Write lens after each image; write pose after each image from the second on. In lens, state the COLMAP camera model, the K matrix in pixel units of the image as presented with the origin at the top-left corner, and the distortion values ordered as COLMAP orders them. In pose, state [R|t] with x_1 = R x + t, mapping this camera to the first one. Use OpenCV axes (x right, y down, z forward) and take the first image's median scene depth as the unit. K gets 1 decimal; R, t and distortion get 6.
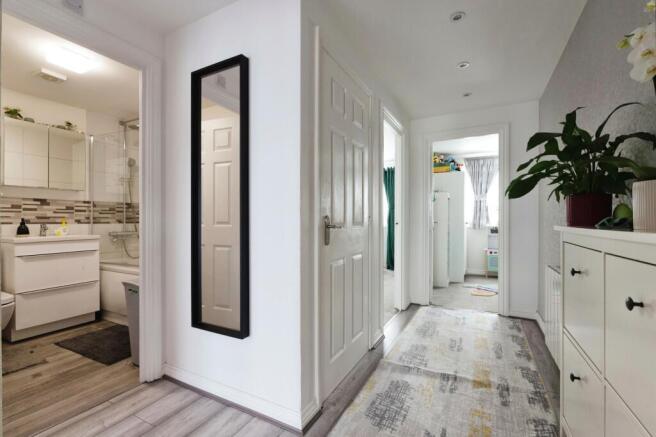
lens RADIAL K [[302.2, 0, 327.3], [0, 302.2, 214.2], [0, 0, 1]] dist [-0.012665, -0.000034]
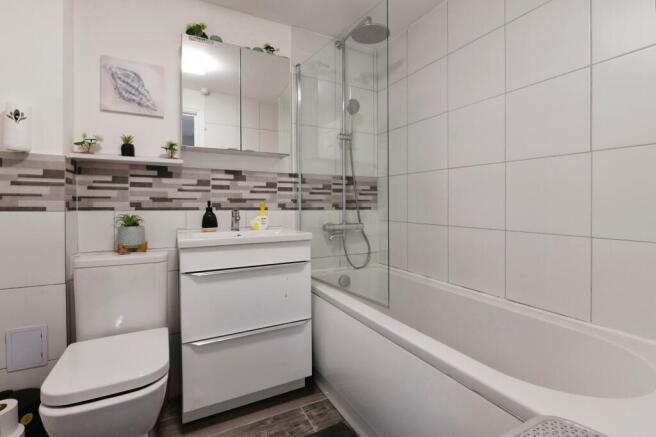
lens RADIAL K [[302.2, 0, 327.3], [0, 302.2, 214.2], [0, 0, 1]] dist [-0.012665, -0.000034]
pose [[0.832983, 0.025591, -0.552706, -0.417315], [0.003716, 0.998649, 0.051839, 0.008316], [0.553286, -0.045235, 0.831762, 0.542004]]
